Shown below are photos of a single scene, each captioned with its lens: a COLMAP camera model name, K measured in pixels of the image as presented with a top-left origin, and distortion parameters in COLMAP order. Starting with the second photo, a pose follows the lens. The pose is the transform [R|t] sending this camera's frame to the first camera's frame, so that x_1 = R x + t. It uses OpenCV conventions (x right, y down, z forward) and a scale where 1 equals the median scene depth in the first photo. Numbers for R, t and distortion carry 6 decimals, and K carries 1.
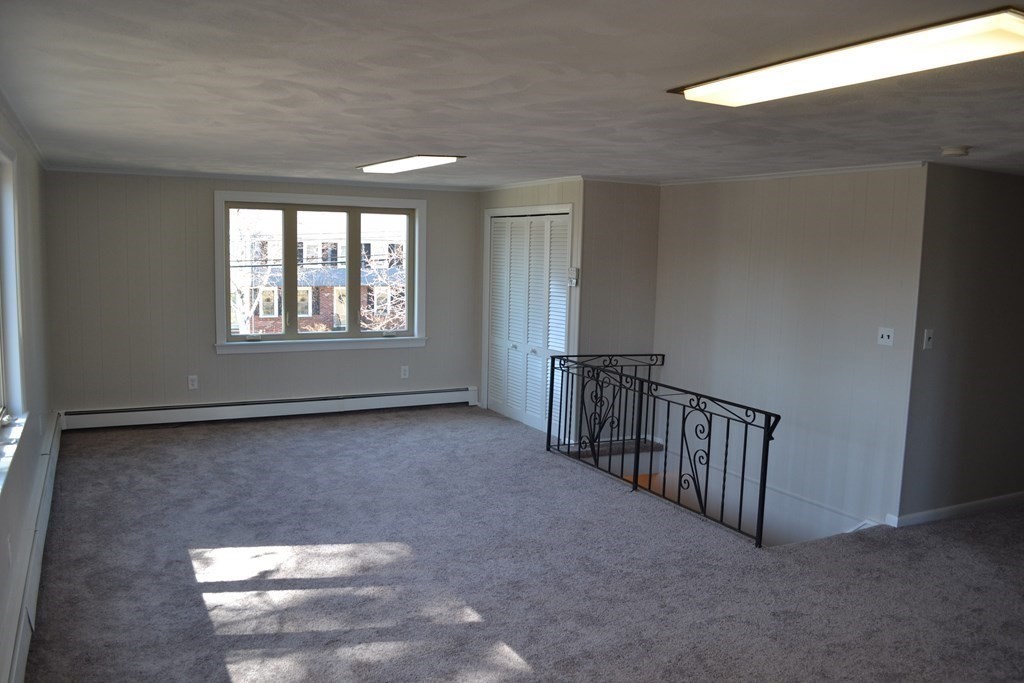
lens RADIAL K [[821.5, 0, 500.7], [0, 821.5, 345.8], [0, 0, 1]] dist [-0.083011, 0.015408]
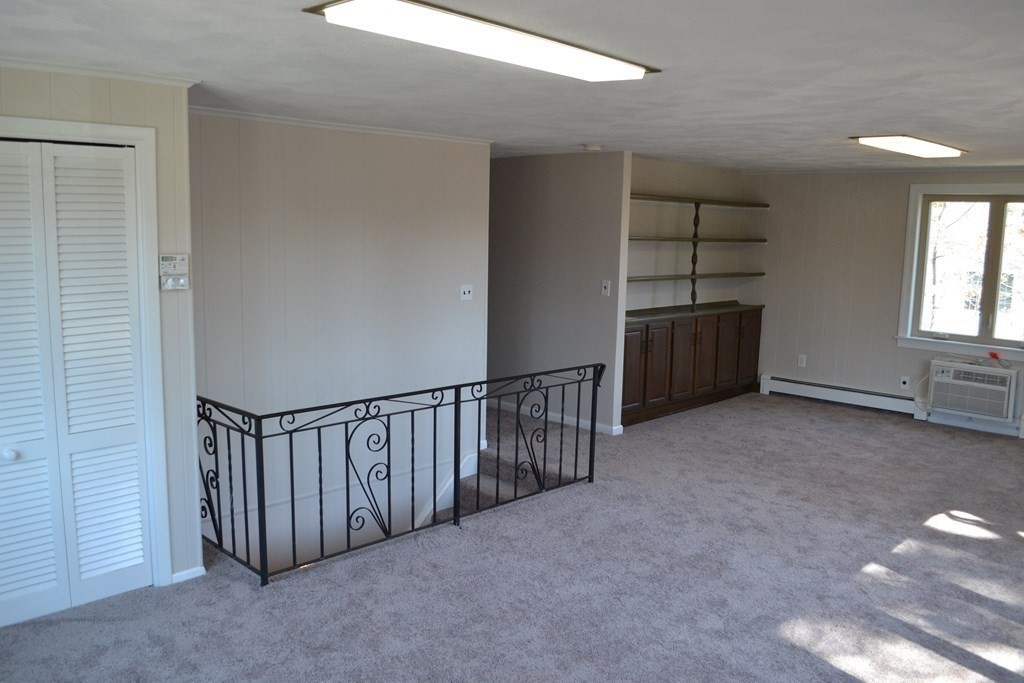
lens RADIAL K [[824.5, 0, 513.8], [0, 824.5, 314.5], [0, 0, 1]] dist [-0.039738, 0.003932]
pose [[-0.342524, -0.136354, 0.929562, -0.588040], [0.070945, 0.982833, 0.170310, -0.161748], [-0.936827, 0.124283, -0.326970, 1.222667]]
